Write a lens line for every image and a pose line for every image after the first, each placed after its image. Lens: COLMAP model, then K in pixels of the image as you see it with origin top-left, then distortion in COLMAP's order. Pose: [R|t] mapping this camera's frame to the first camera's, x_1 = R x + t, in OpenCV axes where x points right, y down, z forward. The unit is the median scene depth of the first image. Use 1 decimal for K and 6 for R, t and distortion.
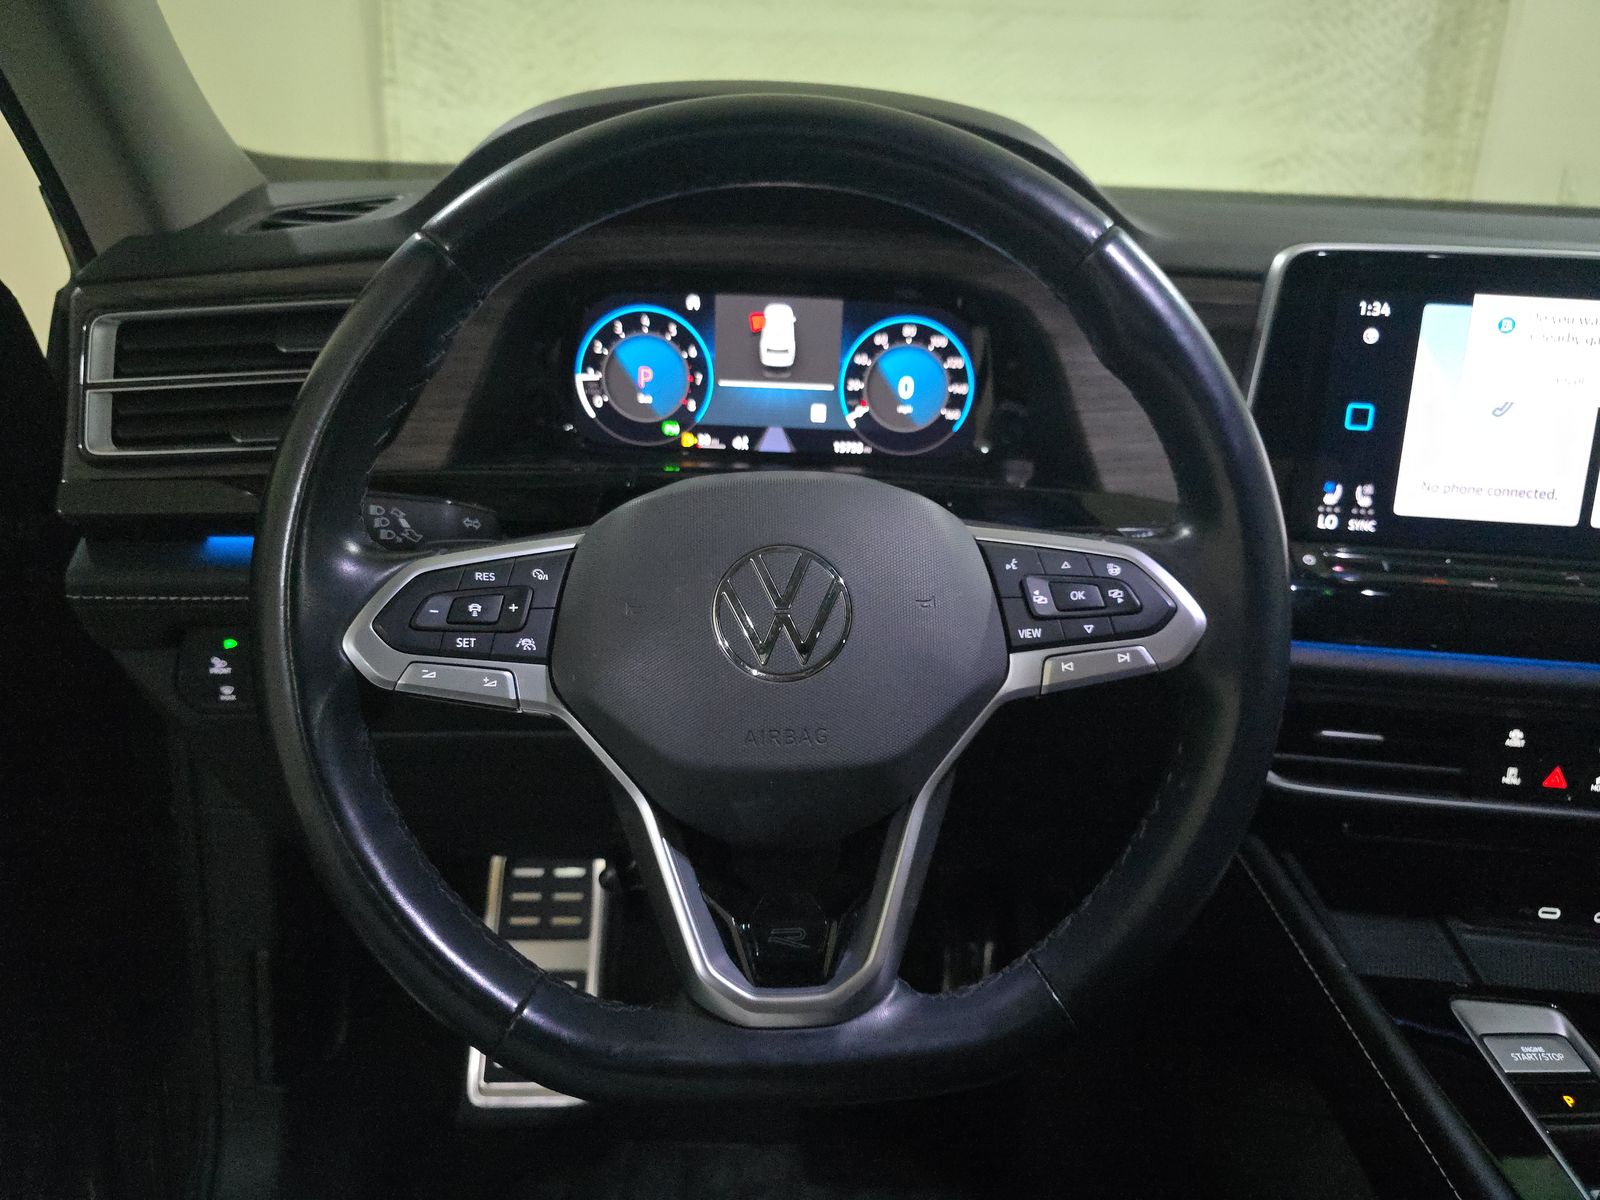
lens RADIAL K [[1068.7, 0, 806.3], [0, 1068.7, 604.8], [0, 0, 1]] dist [0.048200, -0.033163]
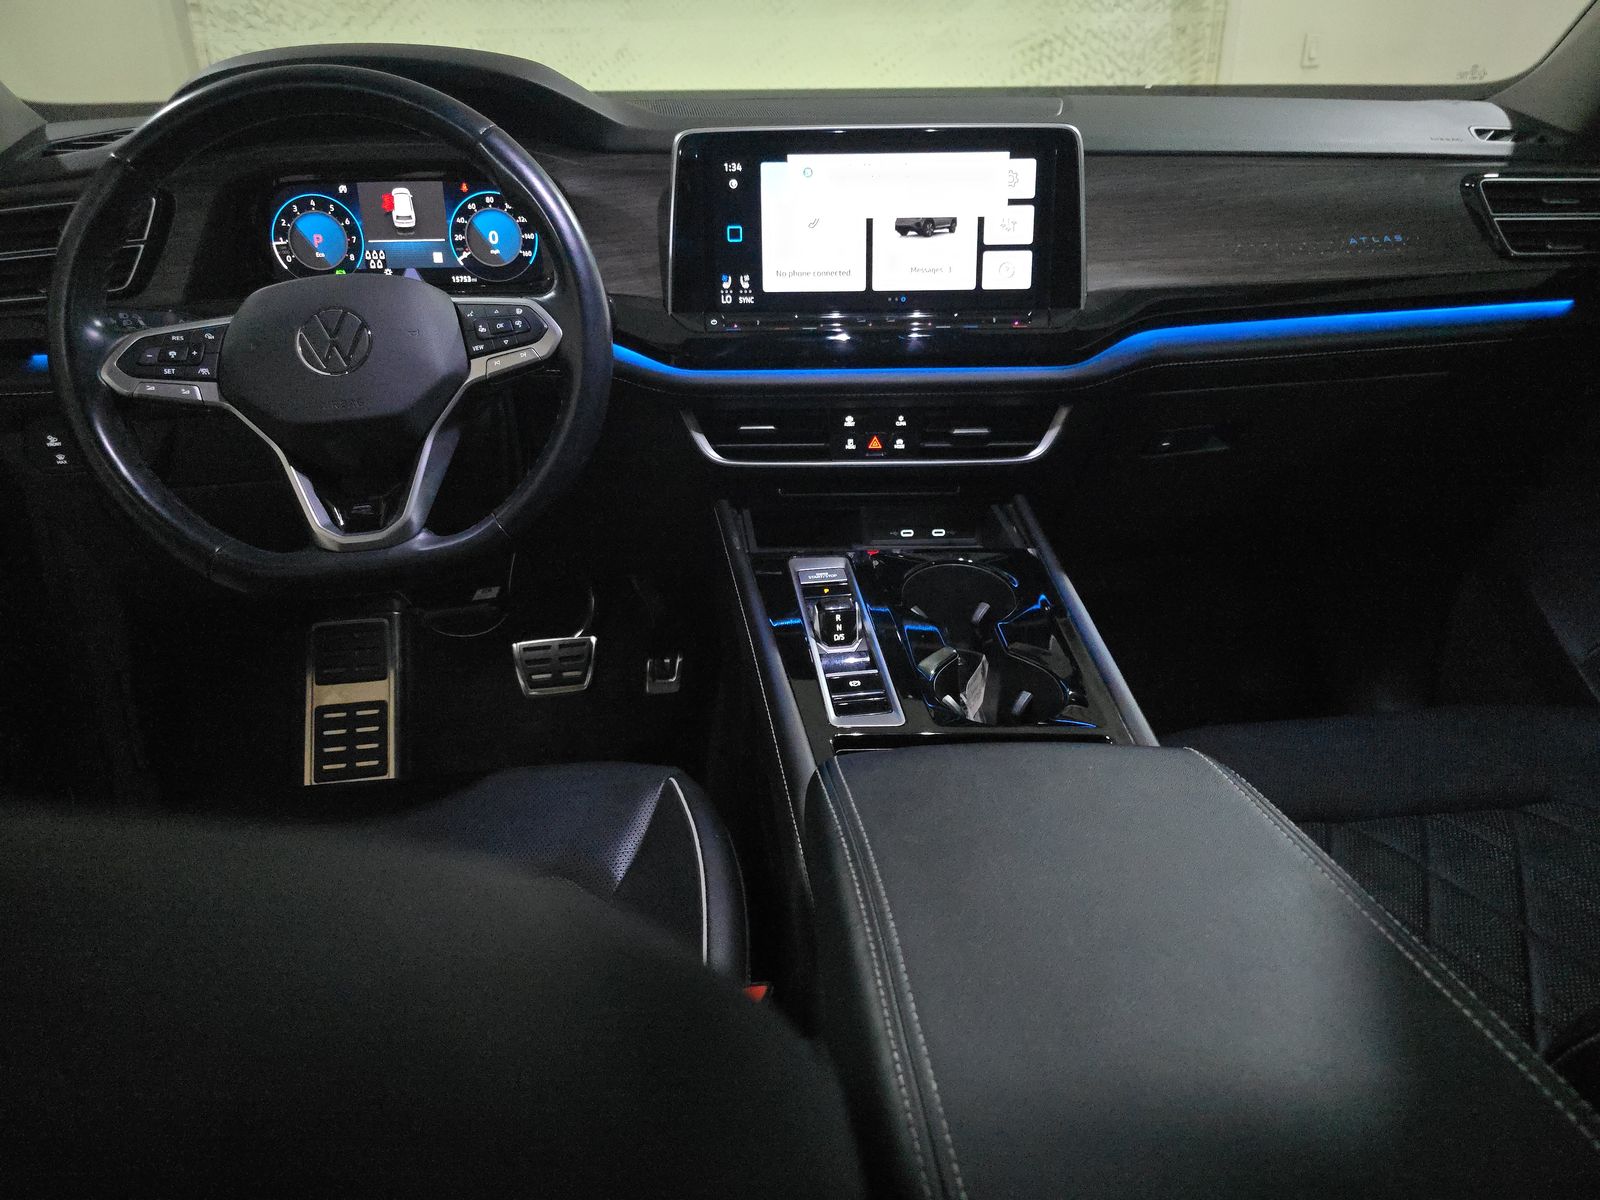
lens RADIAL K [[1068.7, 0, 803.4], [0, 1068.7, 611.3], [0, 0, 1]] dist [0.048200, -0.033163]
pose [[0.993724, -0.090445, 0.065824, 0.448641], [0.084506, 0.992528, 0.088016, 0.271700], [-0.073293, -0.081901, 0.993942, -0.723986]]
